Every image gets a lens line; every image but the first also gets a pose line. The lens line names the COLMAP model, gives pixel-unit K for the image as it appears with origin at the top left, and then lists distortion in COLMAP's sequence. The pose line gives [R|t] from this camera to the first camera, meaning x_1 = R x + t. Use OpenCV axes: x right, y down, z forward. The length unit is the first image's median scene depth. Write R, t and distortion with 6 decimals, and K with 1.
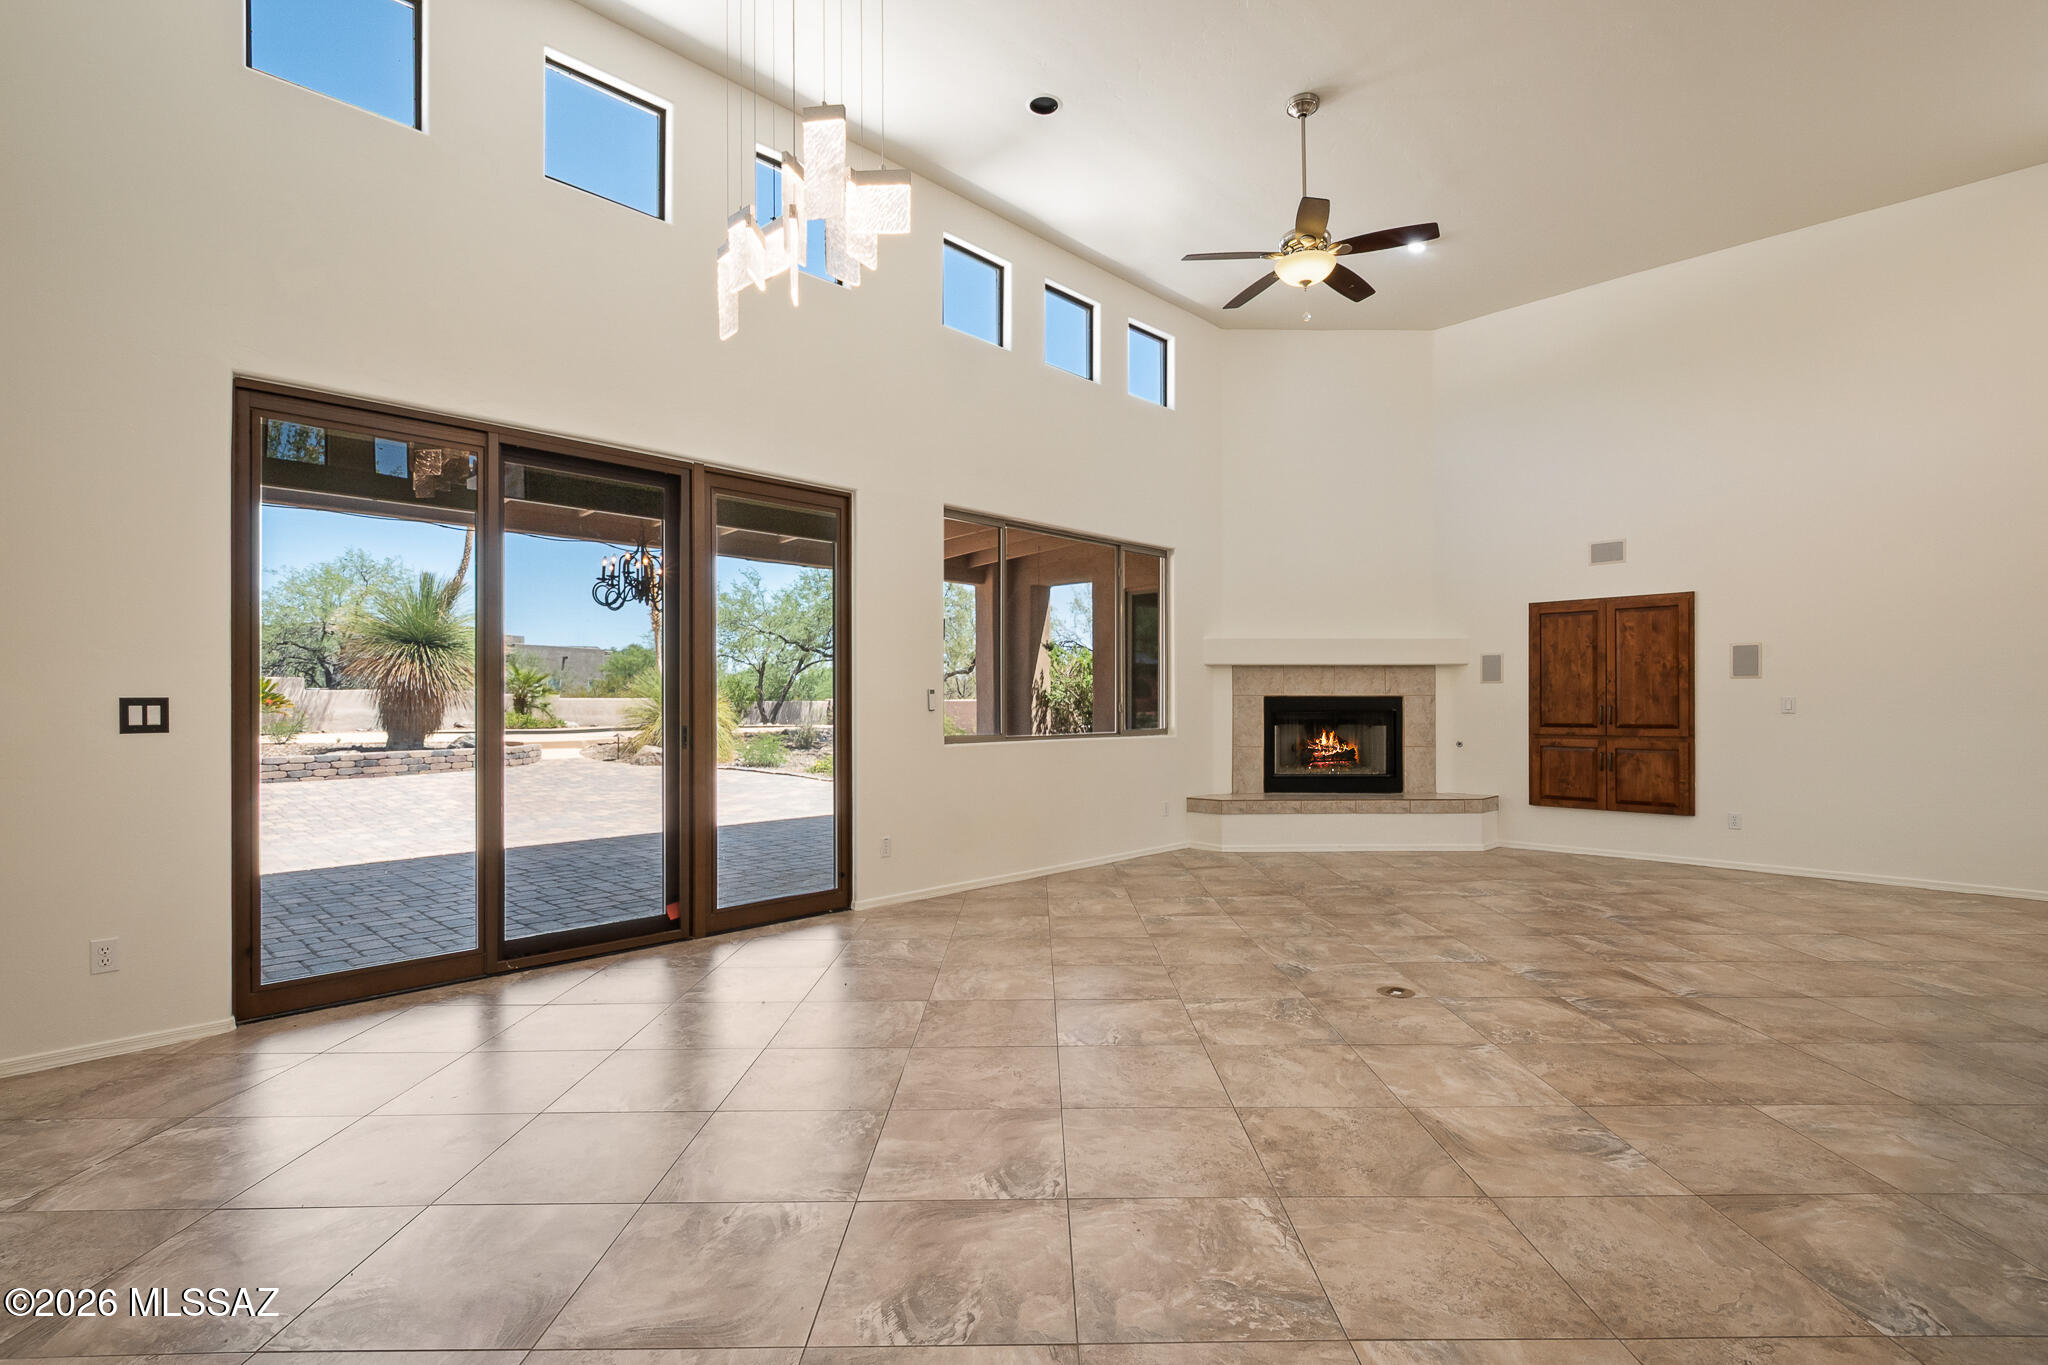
lens RADIAL K [[940.7, 0, 1046.1], [0, 940.7, 707.8], [0, 0, 1]] dist [0.001888, 0.000713]
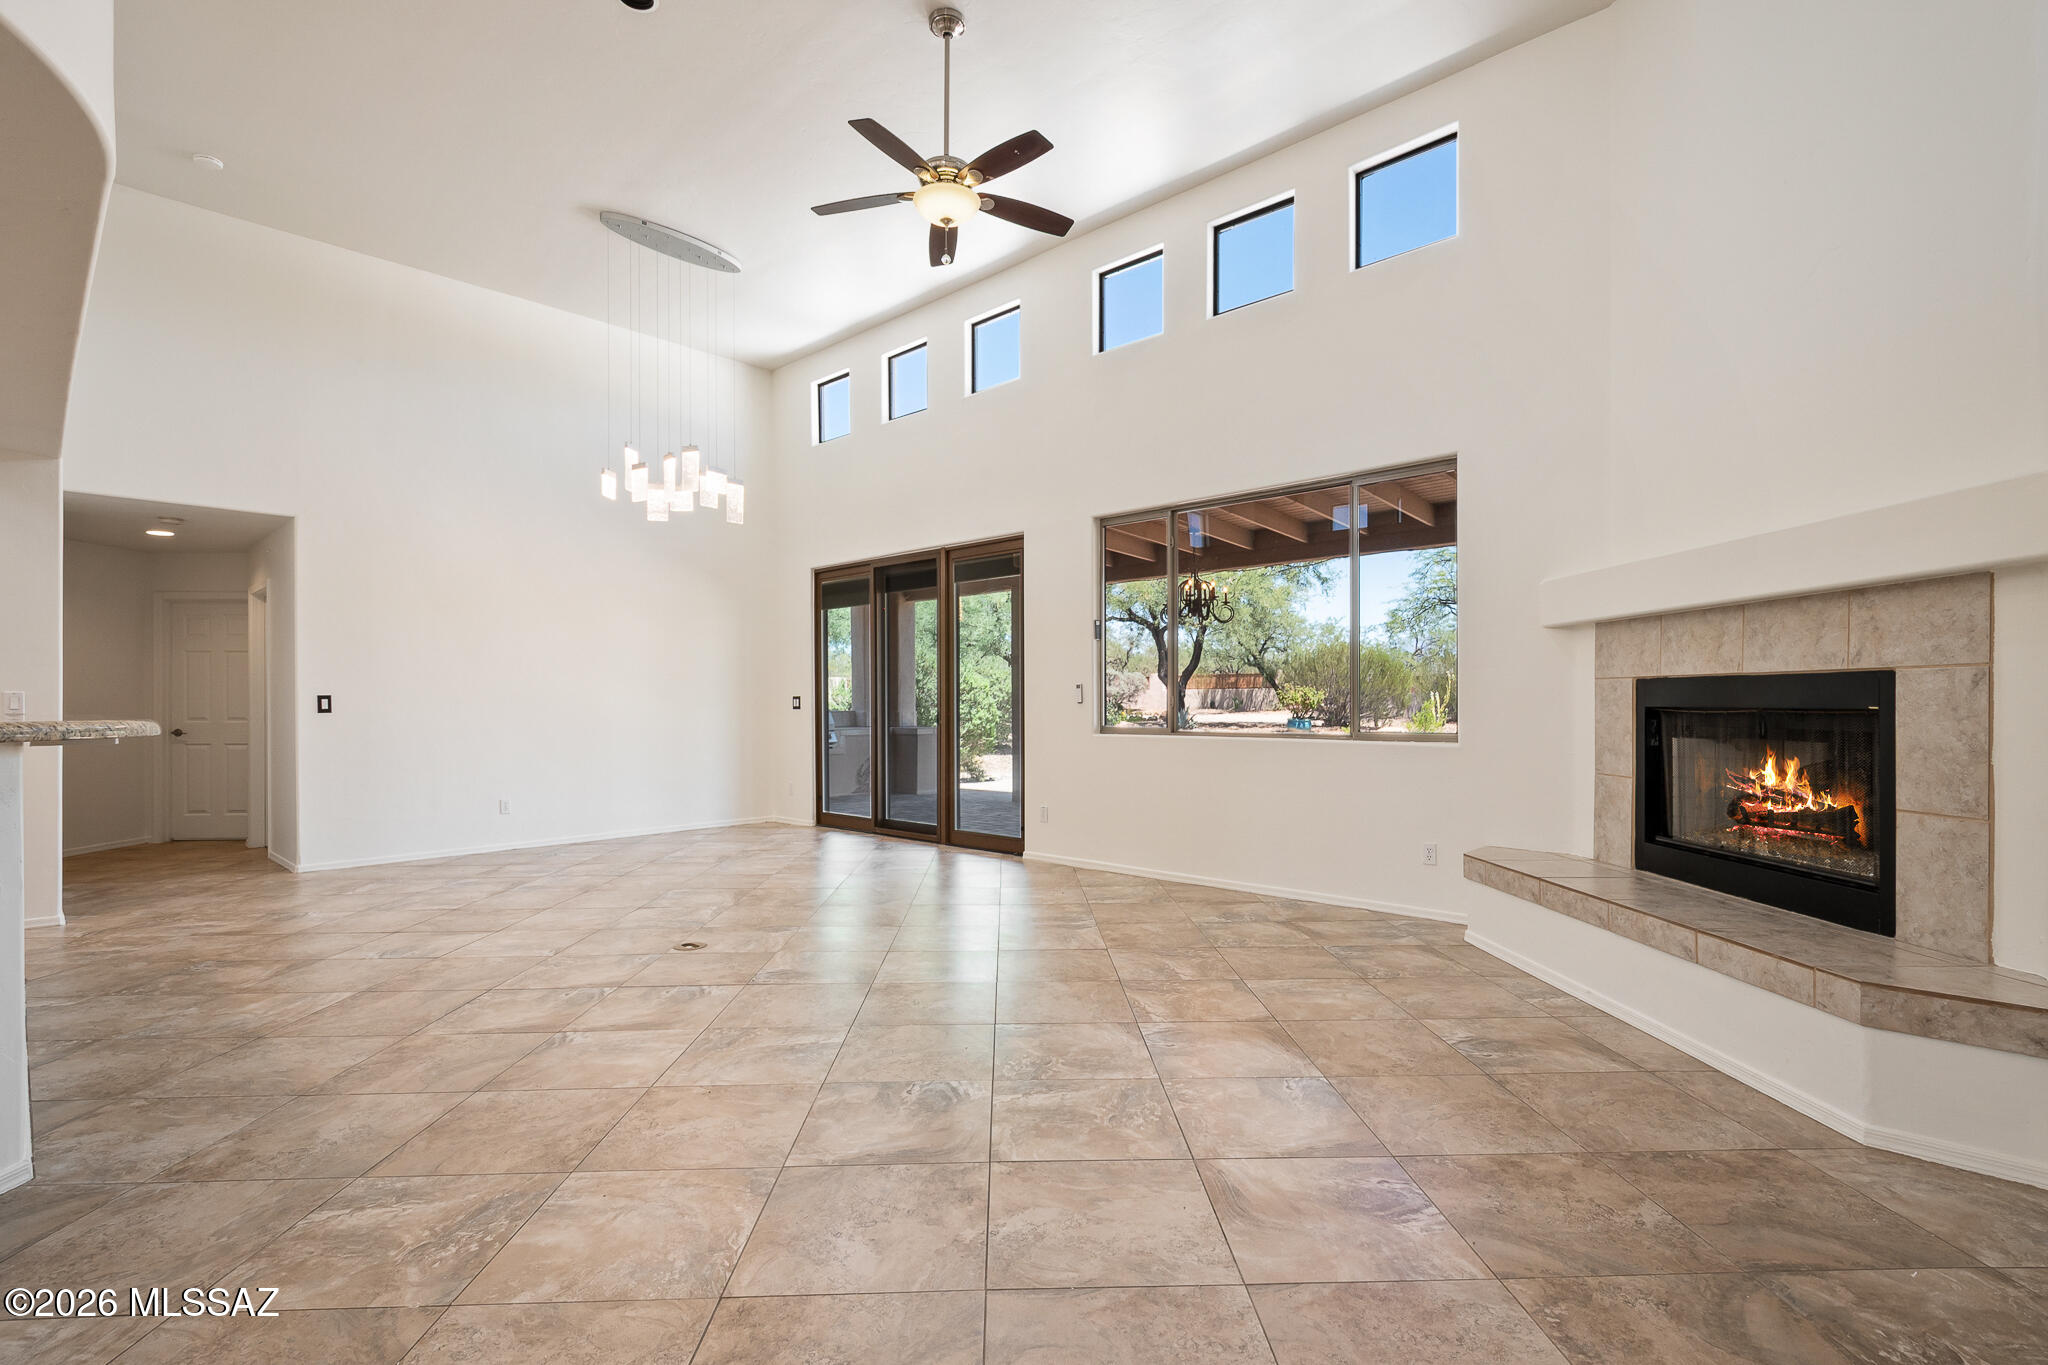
lens RADIAL K [[940.7, 0, 1046.1], [0, 940.7, 707.8], [0, 0, 1]] dist [0.001888, 0.000713]
pose [[0.032893, 0.006785, -0.999436, 0.821274], [-0.001275, 0.999976, 0.006746, 0.000569], [0.999458, 0.001052, 0.032901, 0.748315]]
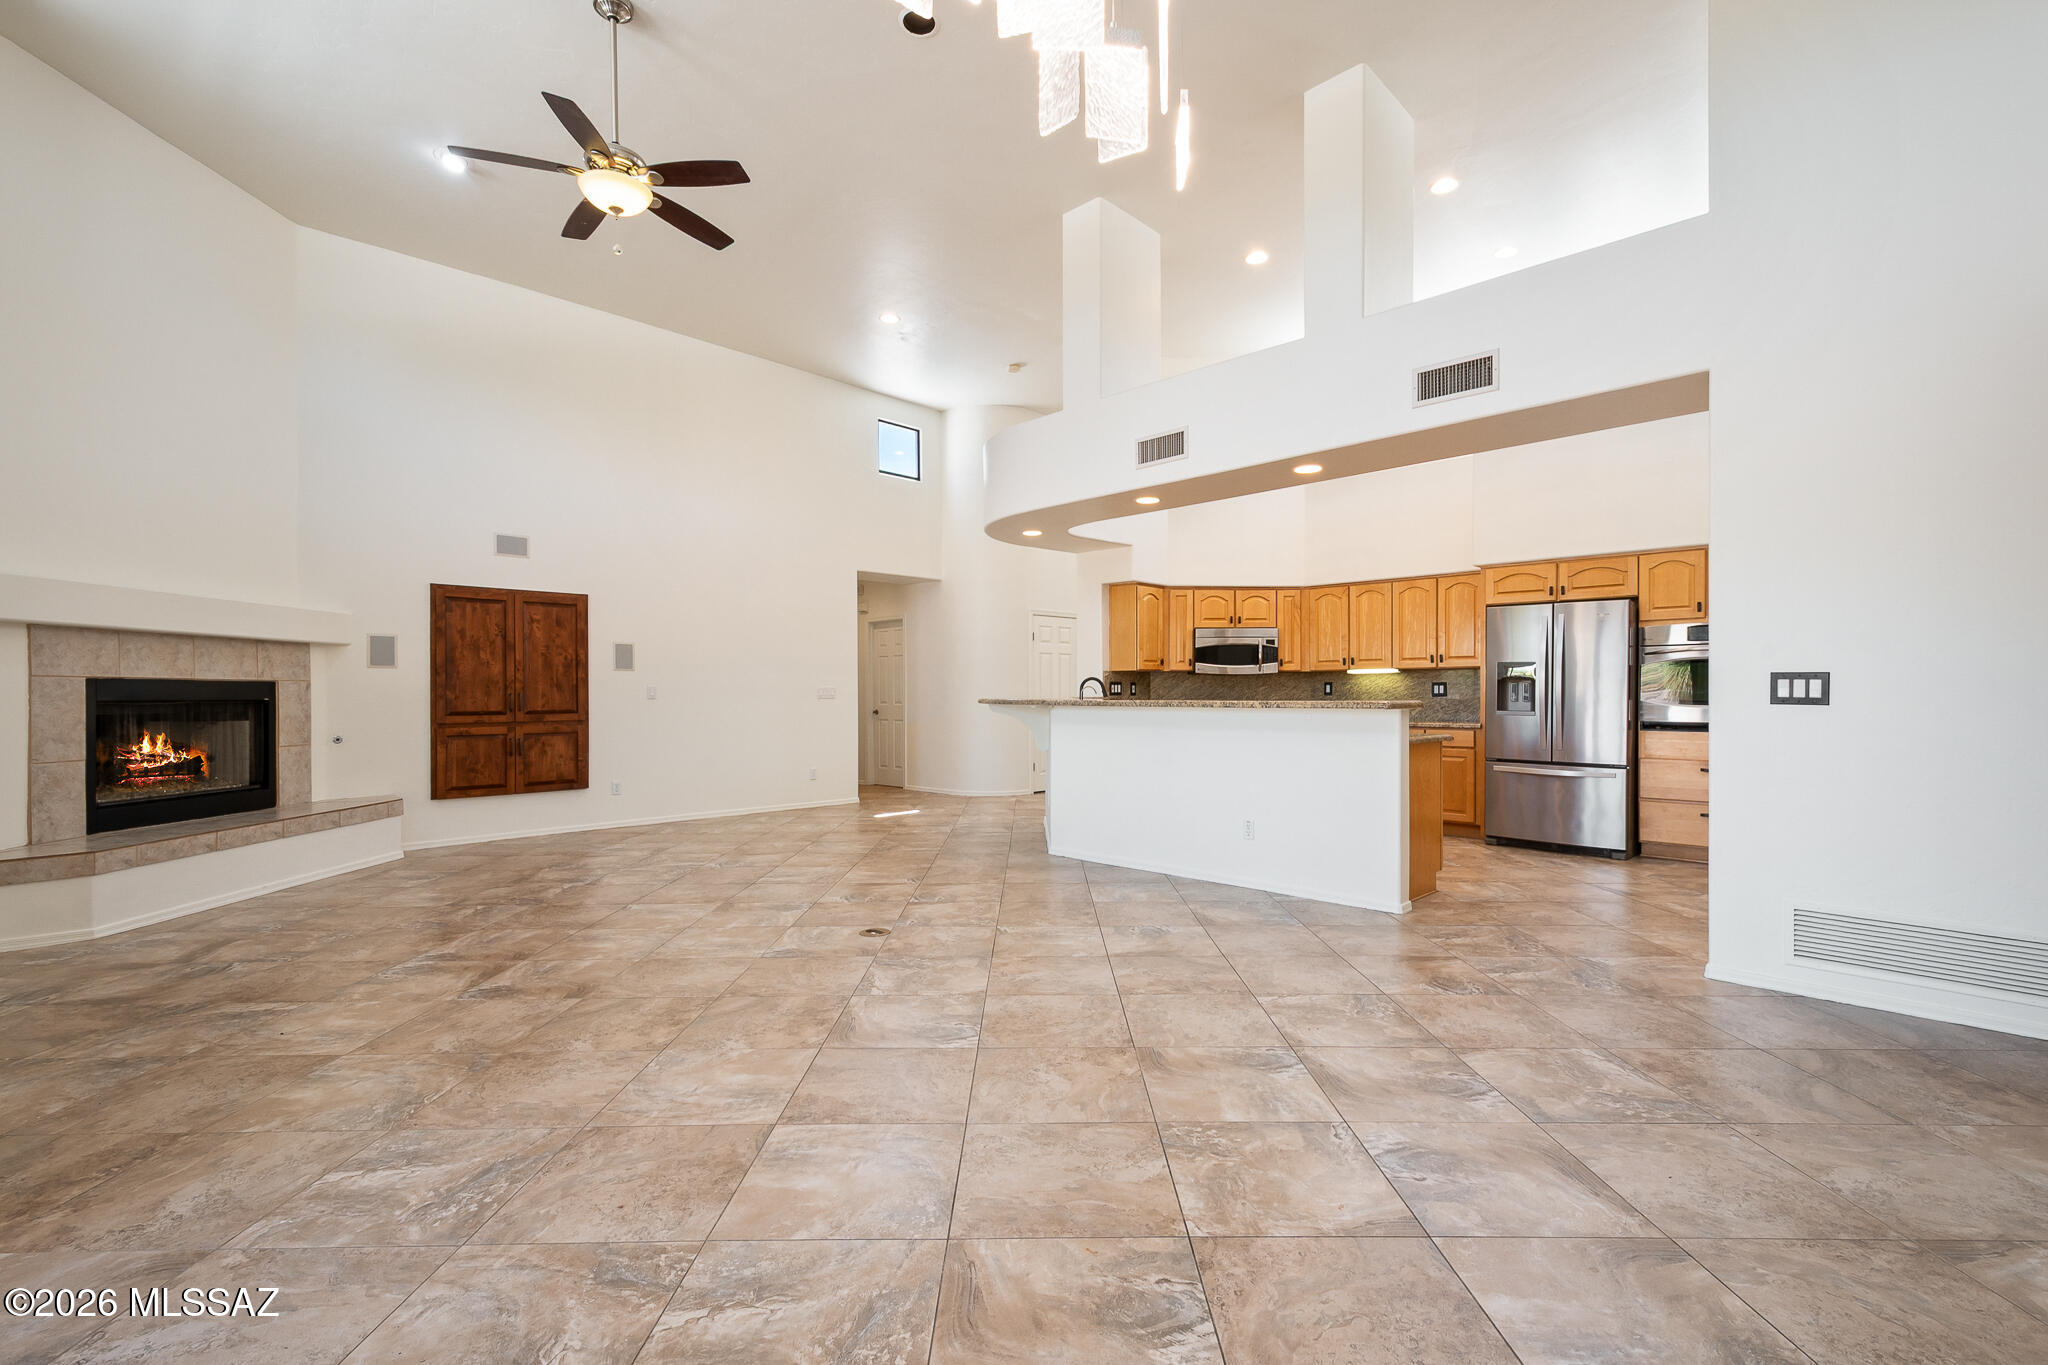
lens RADIAL K [[902.9, 0, 1028.6], [0, 902.9, 693.5], [0, 0, 1]] dist [0.009951, 0.000001]
pose [[0.012410, 0.002062, 0.999921, -0.400881], [0.008503, 0.999961, -0.002168, 0.005054], [-0.999887, 0.008529, 0.012392, 0.424861]]
